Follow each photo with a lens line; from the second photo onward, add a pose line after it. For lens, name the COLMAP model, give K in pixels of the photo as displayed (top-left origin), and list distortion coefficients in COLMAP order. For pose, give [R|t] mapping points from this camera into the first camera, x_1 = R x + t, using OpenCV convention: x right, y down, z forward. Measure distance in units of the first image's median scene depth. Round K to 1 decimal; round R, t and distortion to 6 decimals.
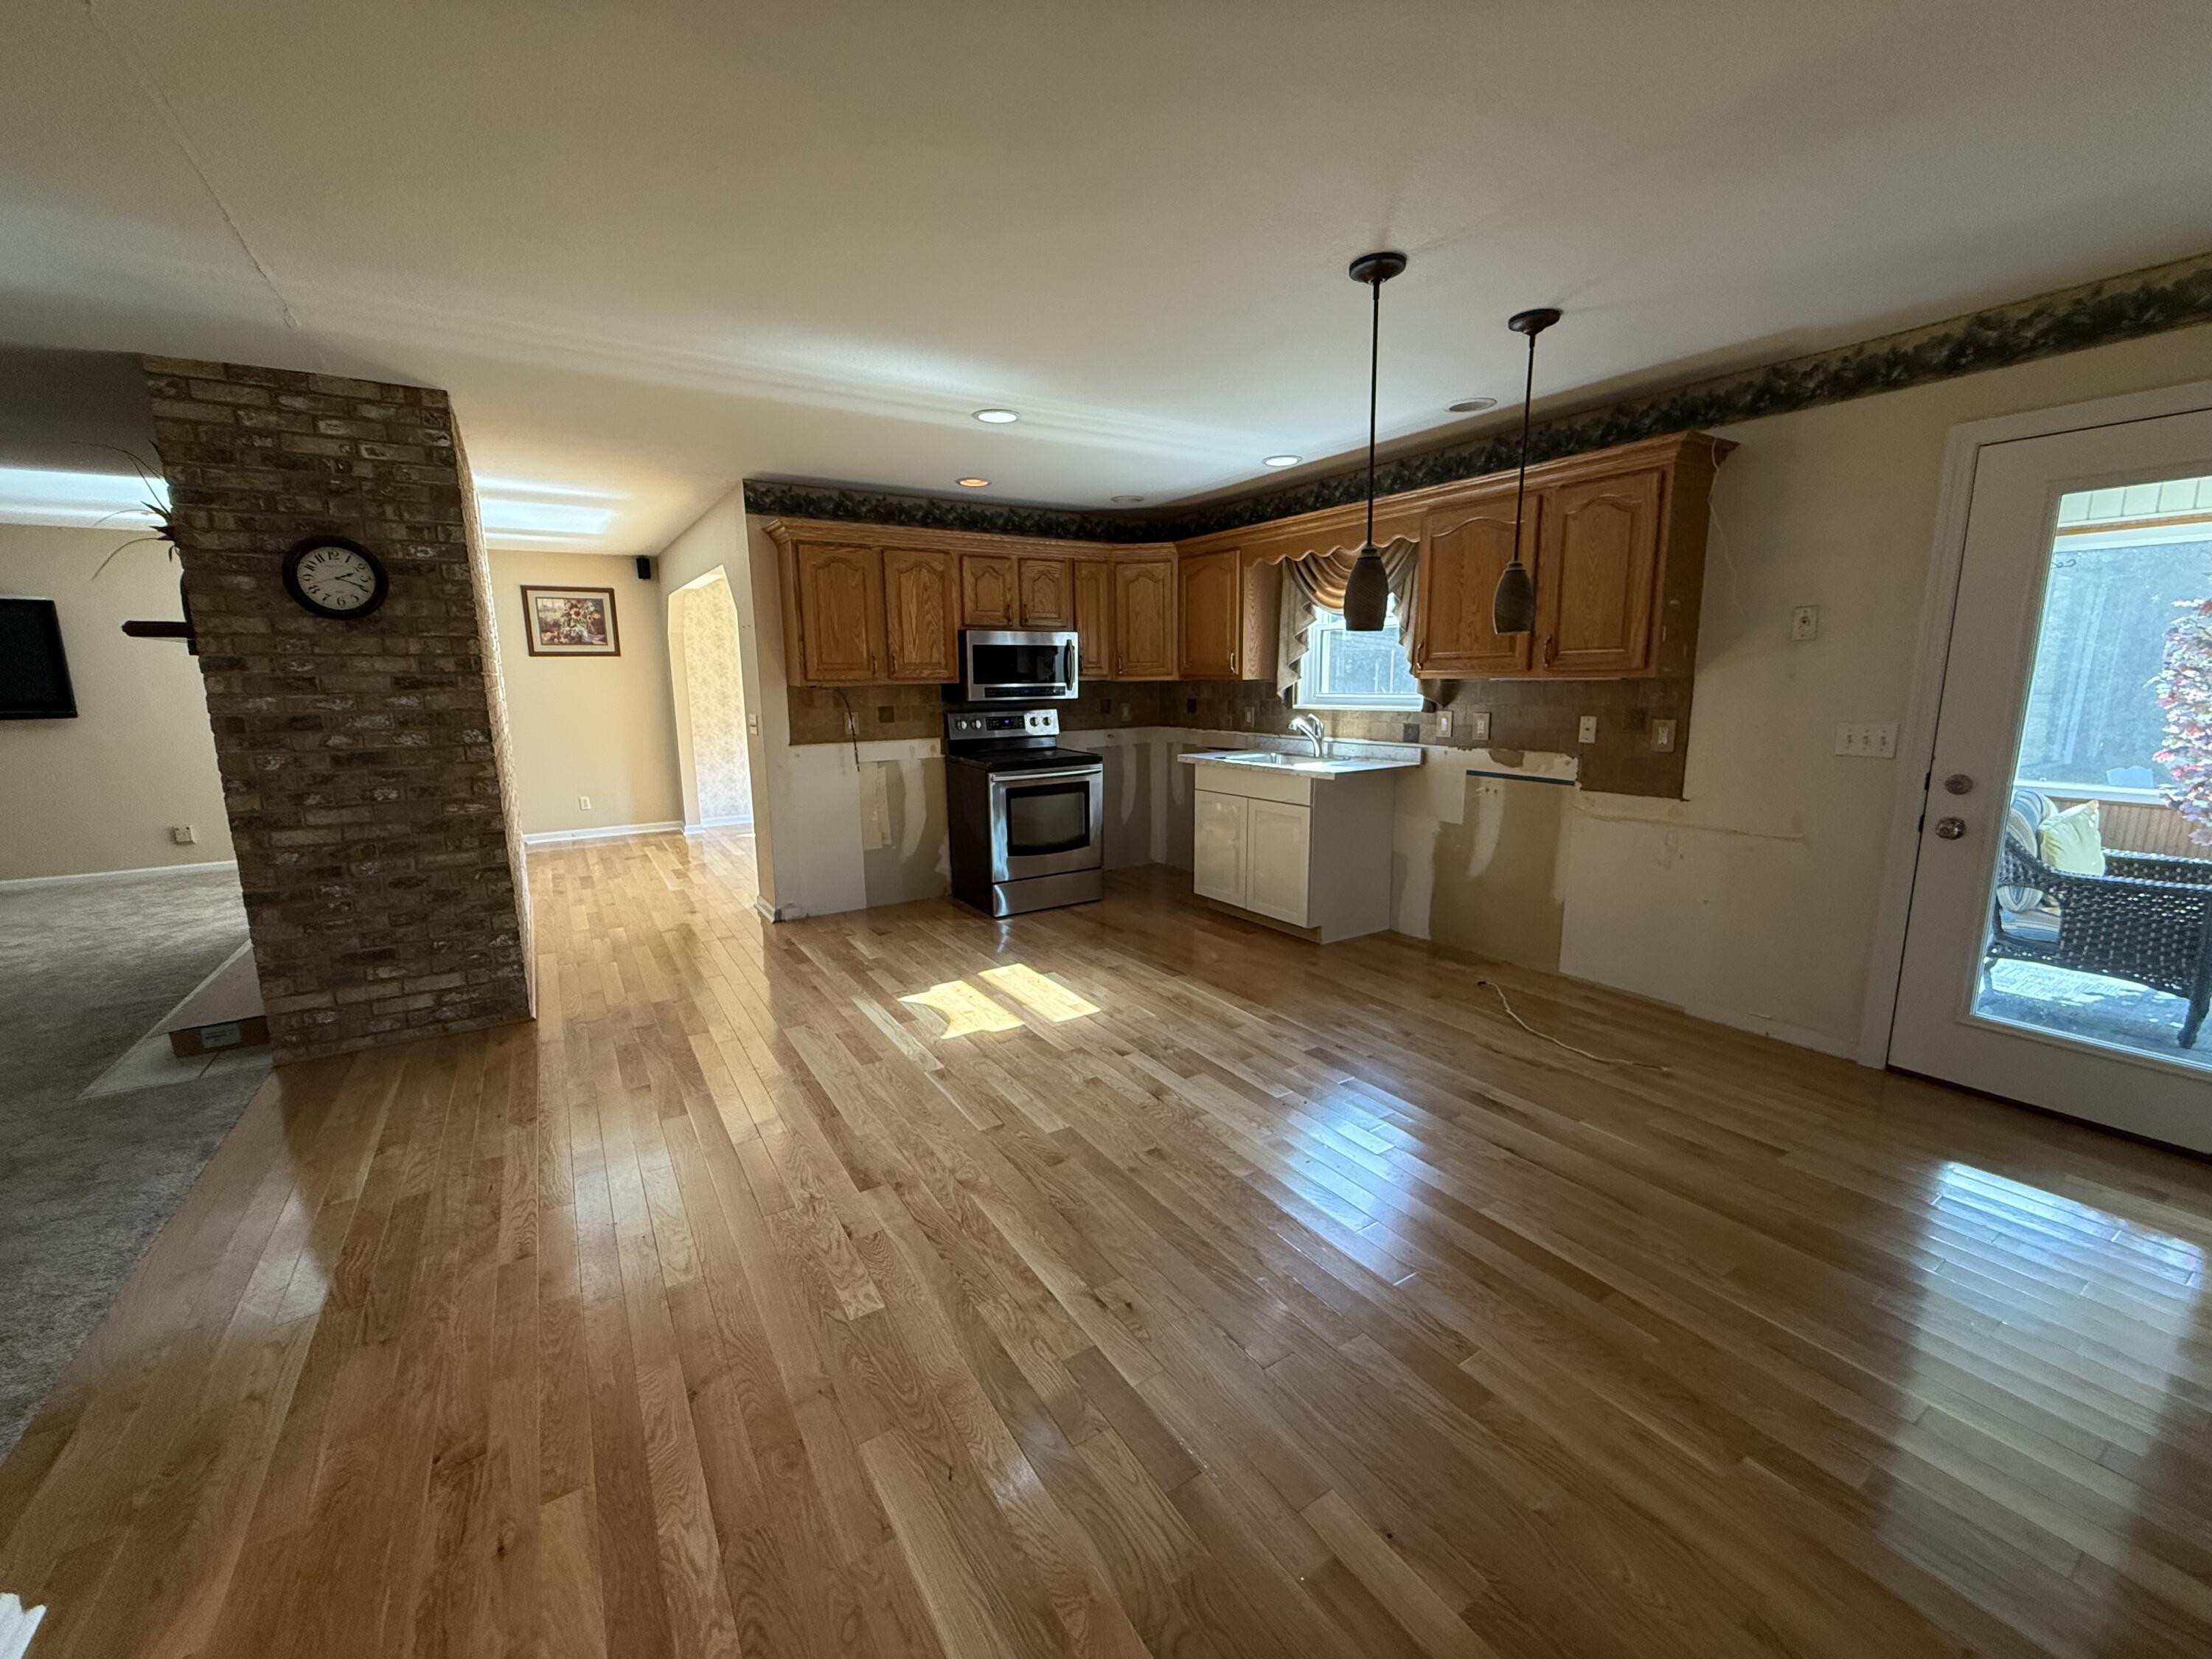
lens RADIAL K [[882.8, 0, 1096.5], [0, 882.8, 825.4], [0, 0, 1]] dist [-0.001909, 0.000147]
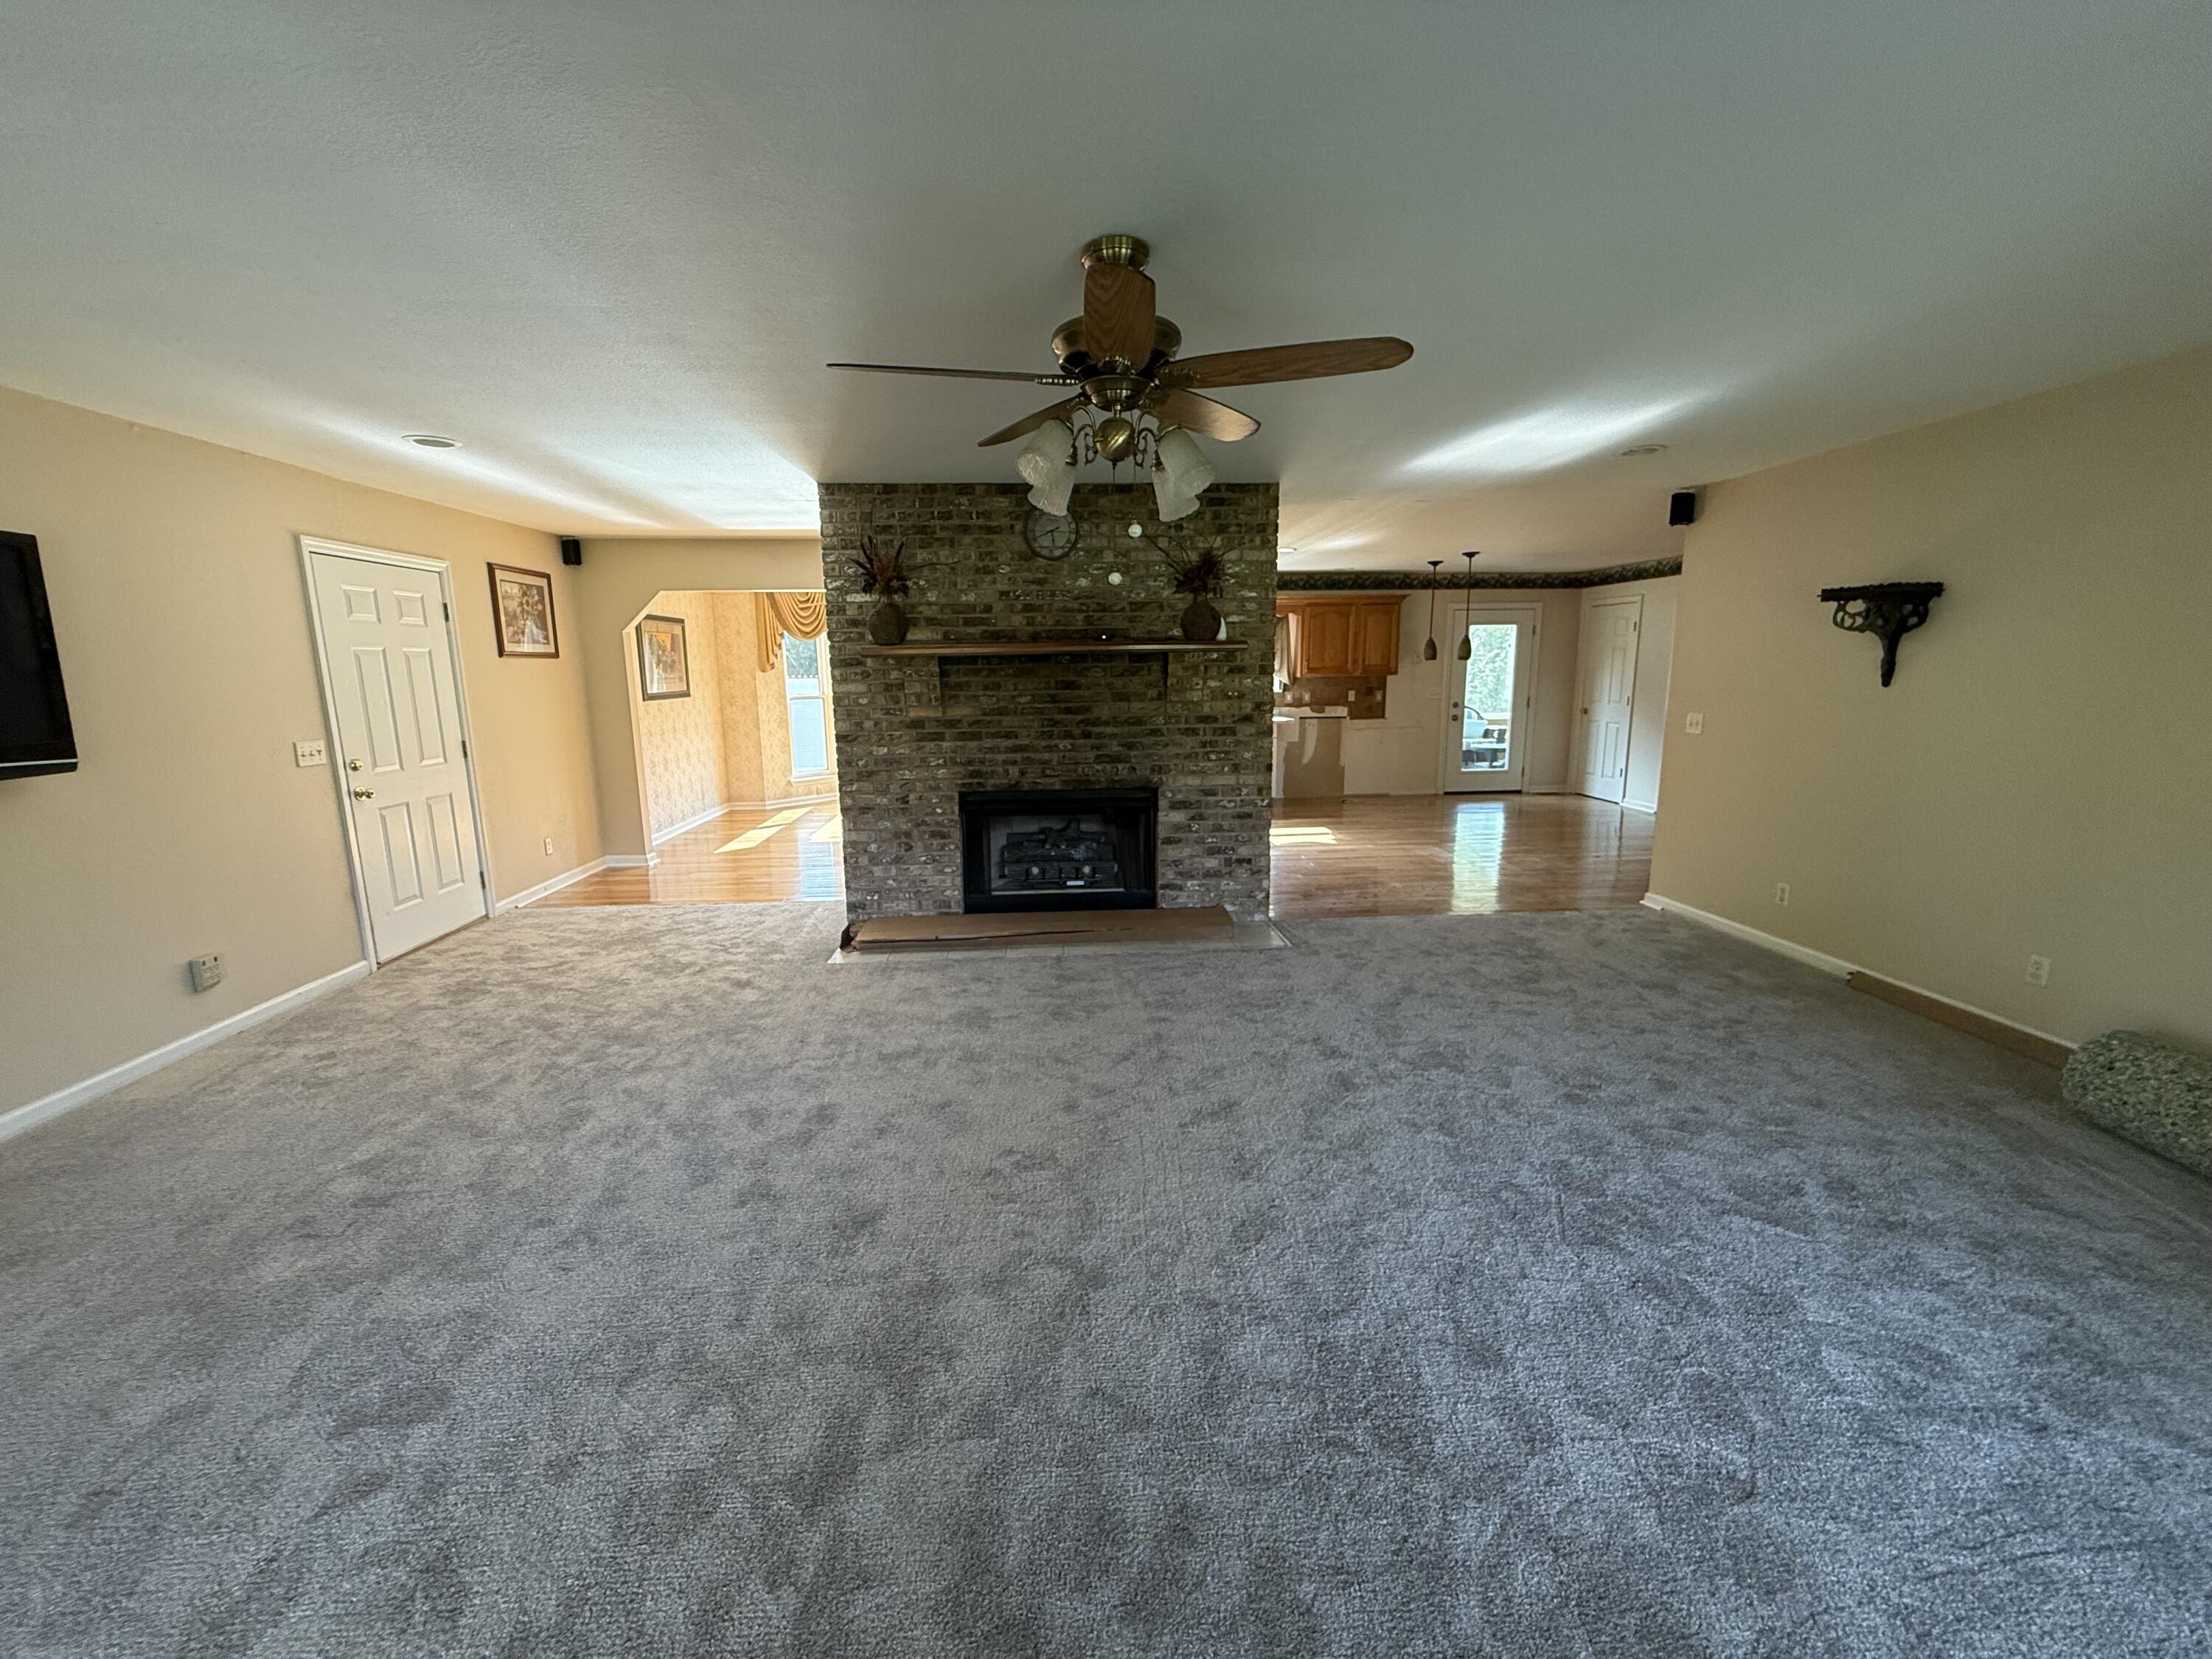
lens RADIAL K [[882.8, 0, 1099.7], [0, 882.8, 828.4], [0, 0, 1]] dist [-0.001909, 0.000147]
pose [[0.477647, -0.152158, 0.865275, -1.860196], [0.156699, 0.983850, 0.086509, -0.058613], [-0.864464, 0.094266, 0.493776, 0.353023]]
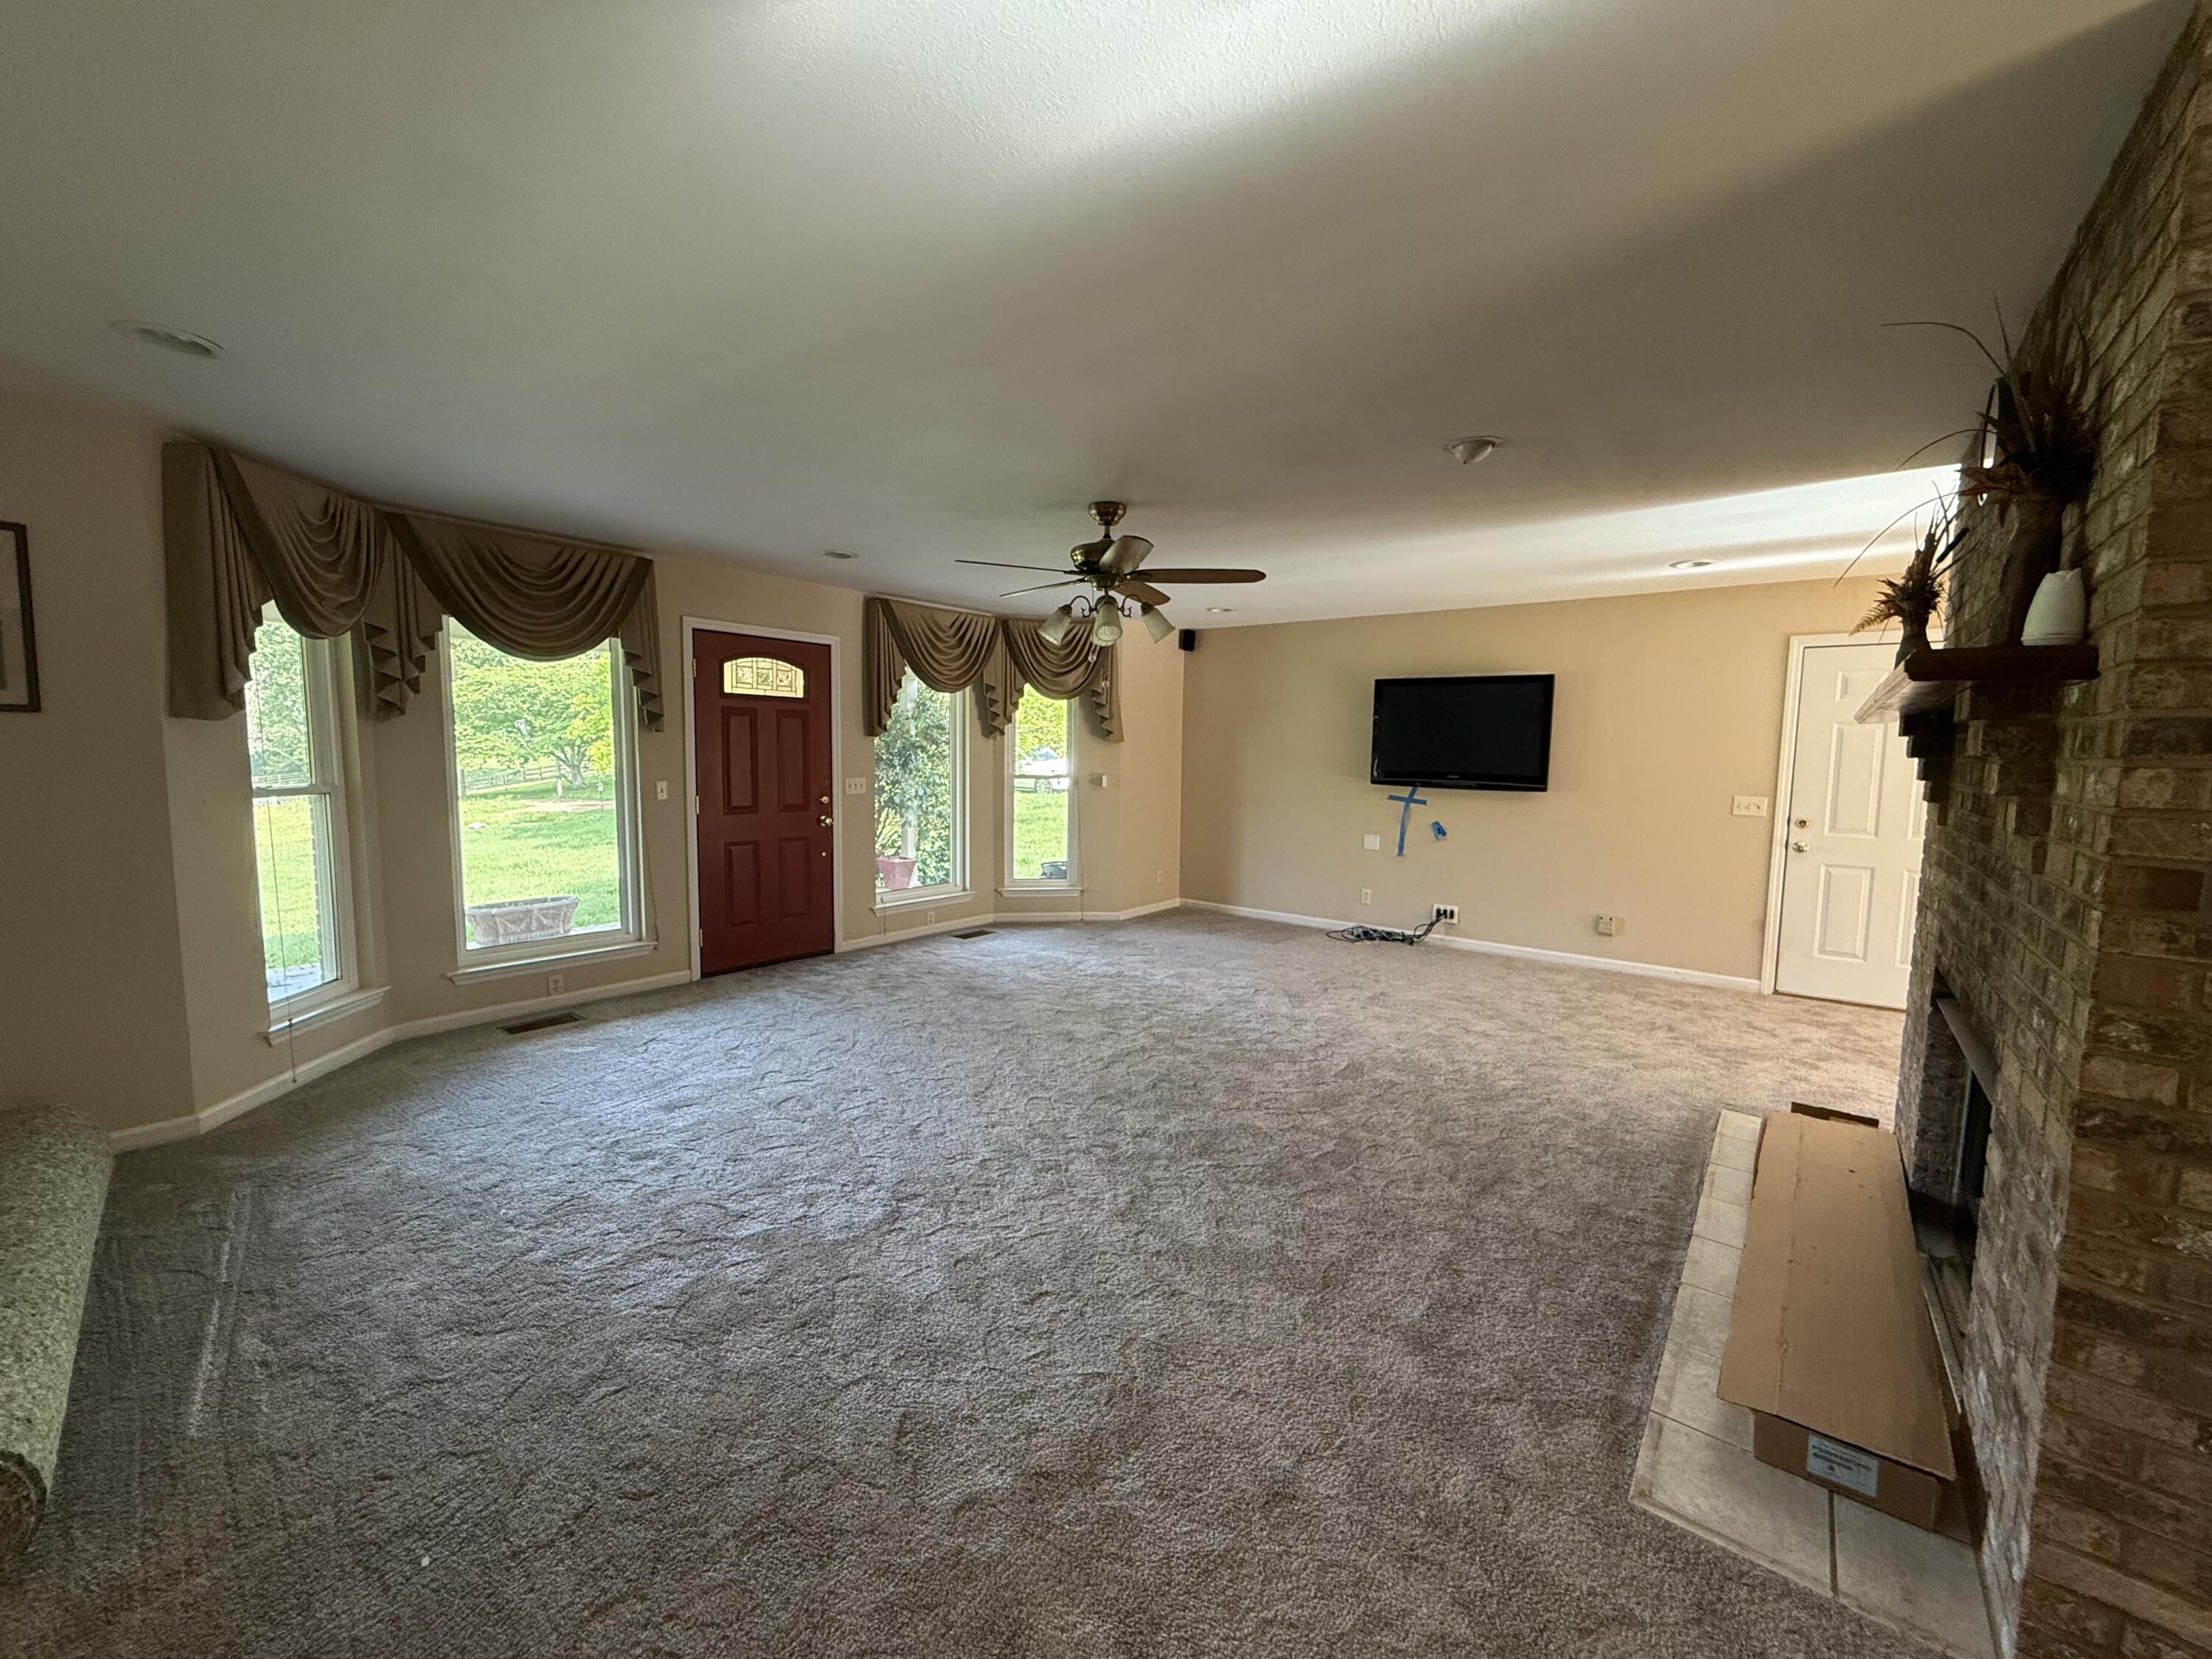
lens RADIAL K [[882.8, 0, 1093.9], [0, 882.8, 822.9], [0, 0, 1]] dist [-0.001909, 0.000147]
pose [[0.319193, 0.097031, -0.942709, -0.548912], [-0.180180, 0.982814, 0.040152, -0.051776], [0.930404, 0.157041, 0.331191, 0.300294]]
